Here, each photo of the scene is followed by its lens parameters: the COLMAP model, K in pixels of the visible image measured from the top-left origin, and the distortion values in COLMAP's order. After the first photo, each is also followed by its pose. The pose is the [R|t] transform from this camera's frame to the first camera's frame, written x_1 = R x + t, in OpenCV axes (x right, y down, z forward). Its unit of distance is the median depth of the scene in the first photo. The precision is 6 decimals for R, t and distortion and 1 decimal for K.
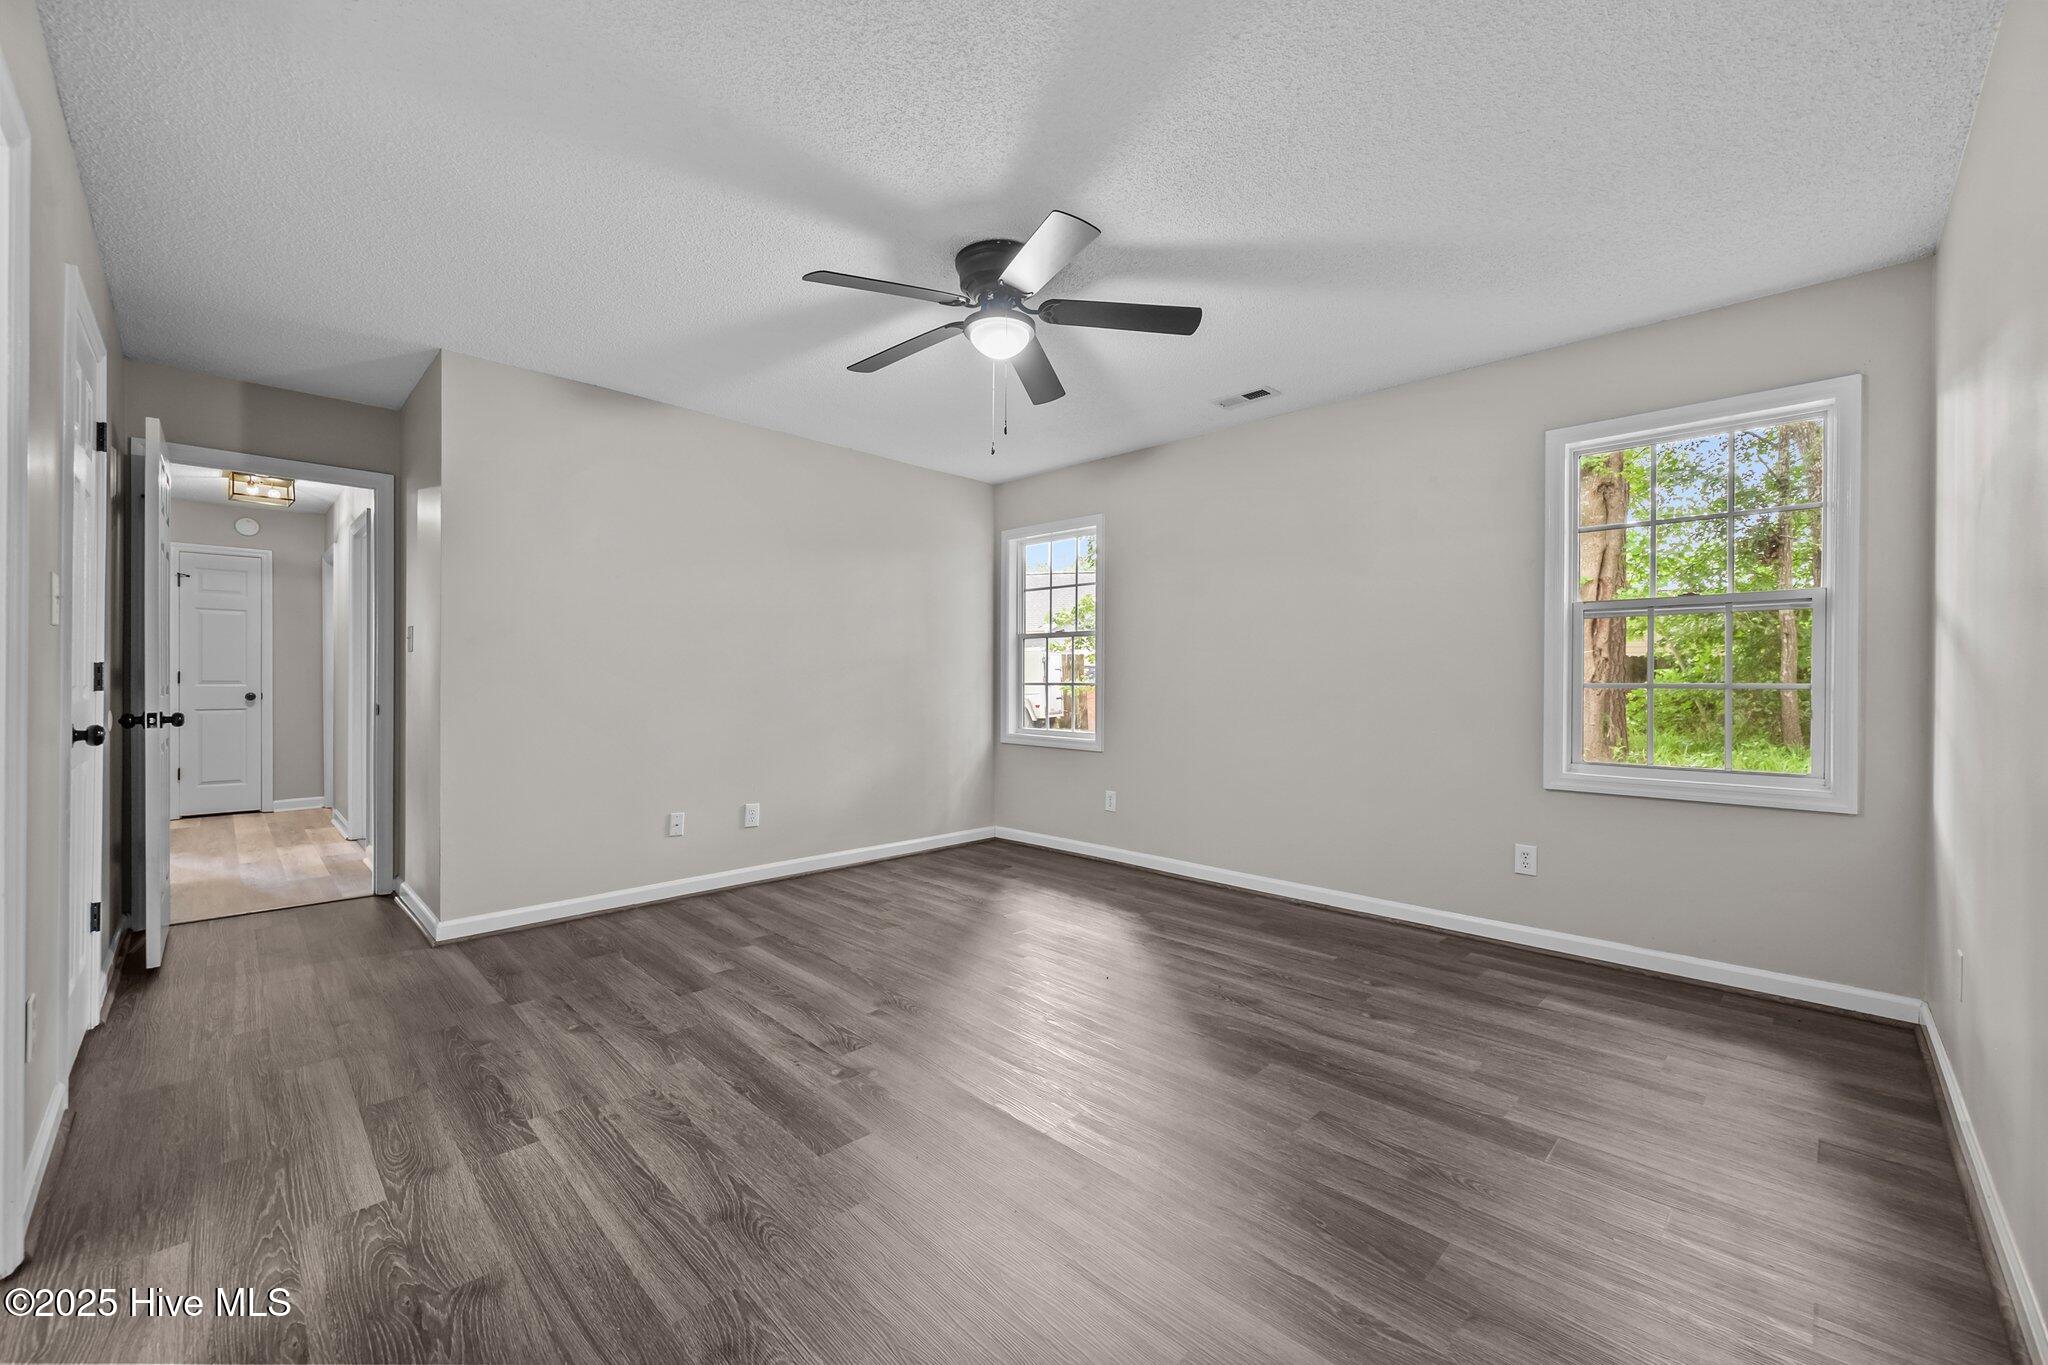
lens RADIAL K [[808.3, 0, 1037.2], [0, 808.3, 693.6], [0, 0, 1]] dist [0.001773, -0.000504]
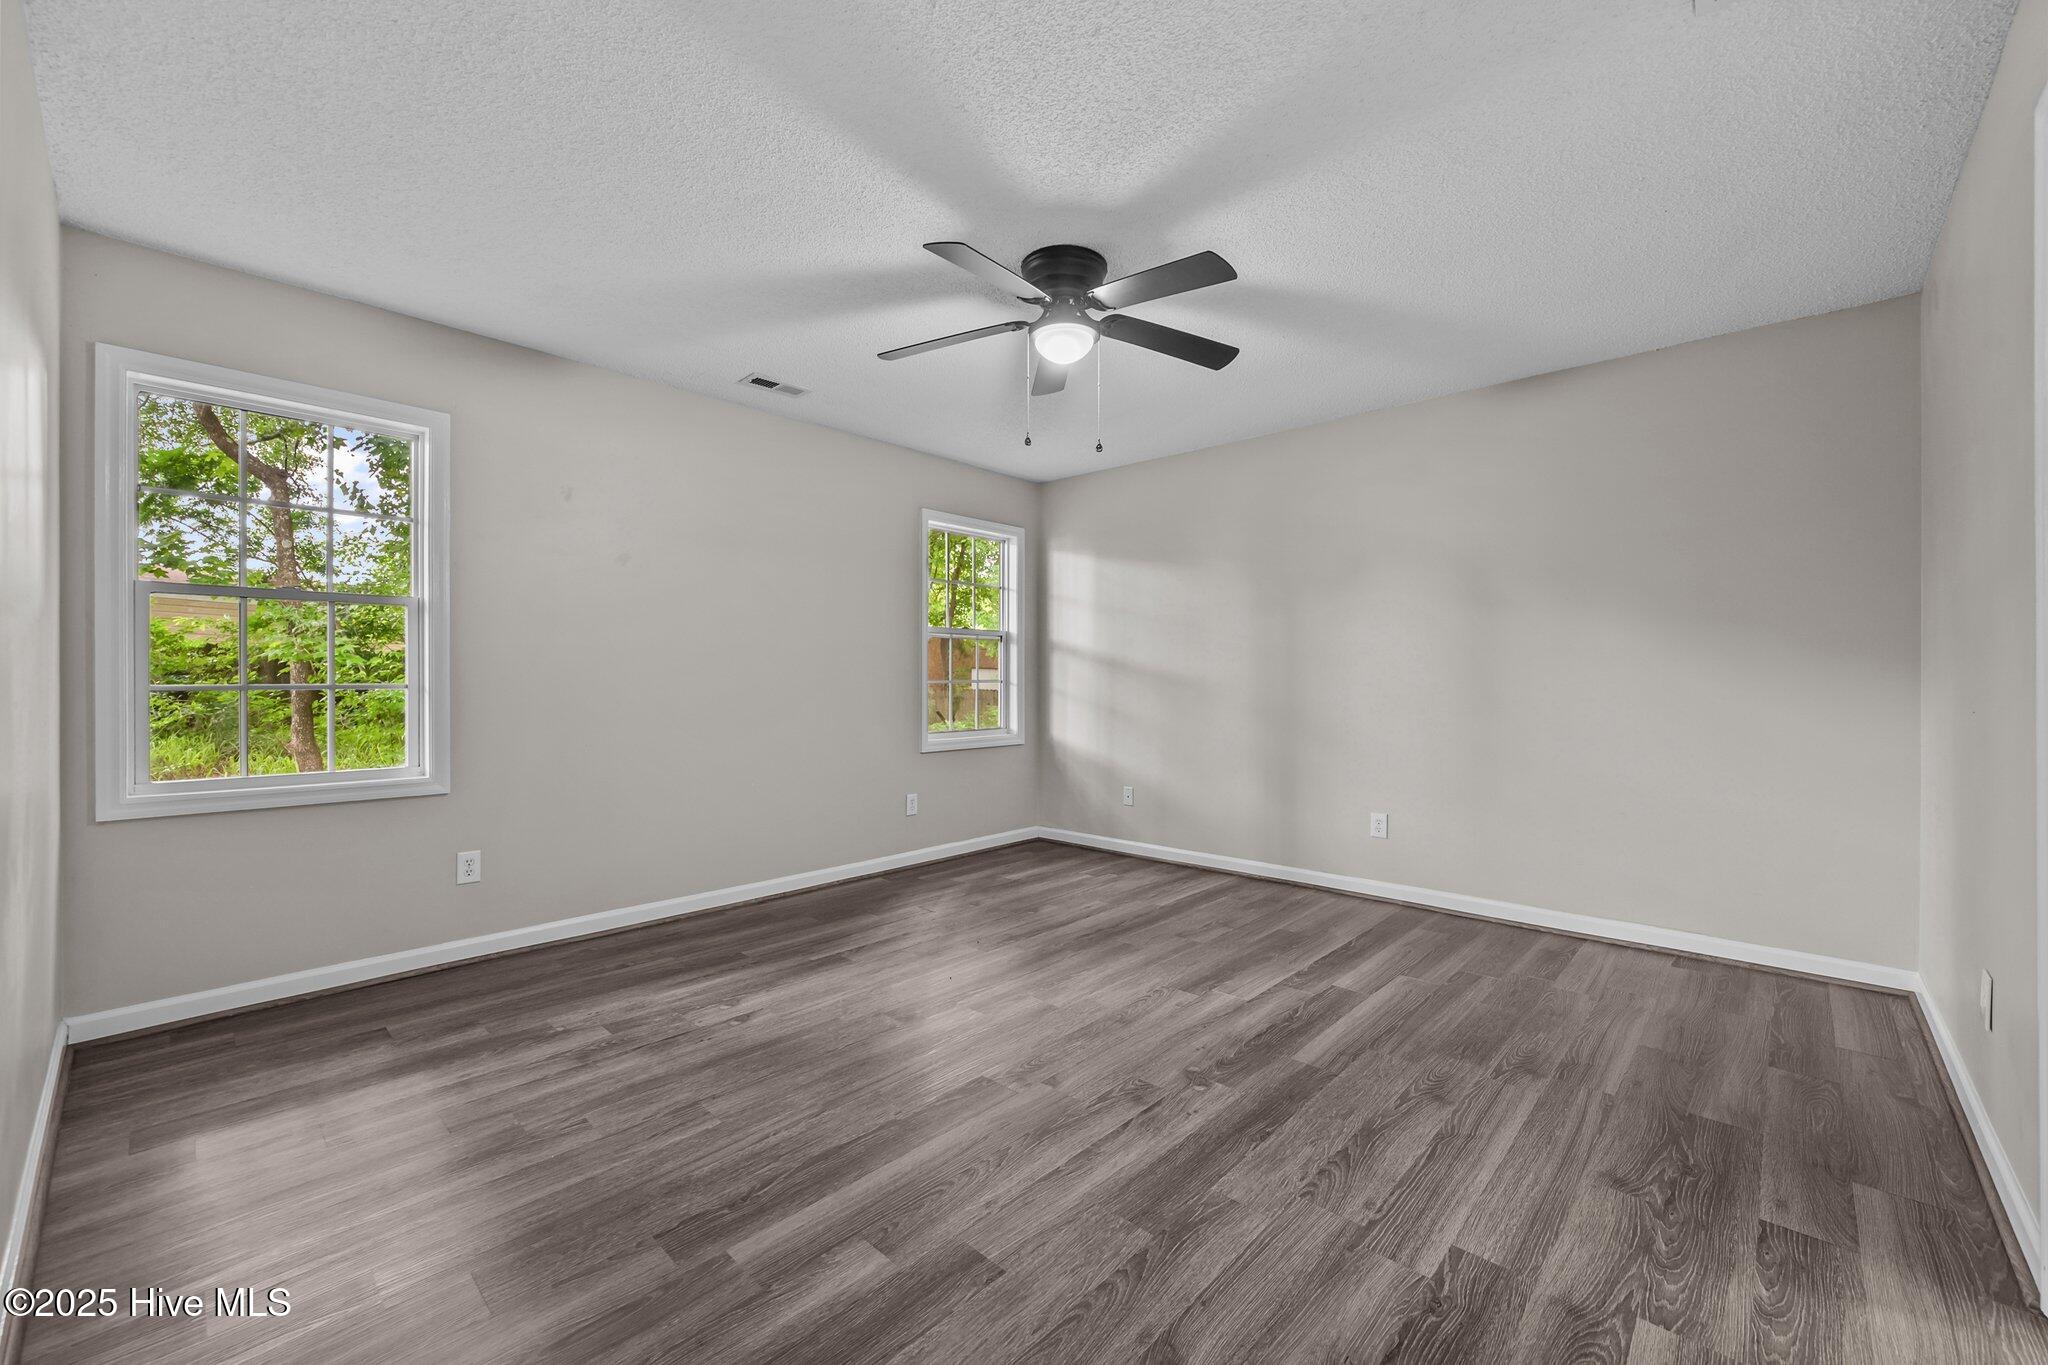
lens RADIAL K [[808.3, 0, 1037.4], [0, 808.3, 664.1], [0, 0, 1]] dist [0.001773, -0.000504]
pose [[-0.030847, 0.014309, 0.999422, -1.345015], [0.016015, 0.999776, -0.013819, -0.026765], [-0.999396, 0.015580, -0.031069, 1.352856]]
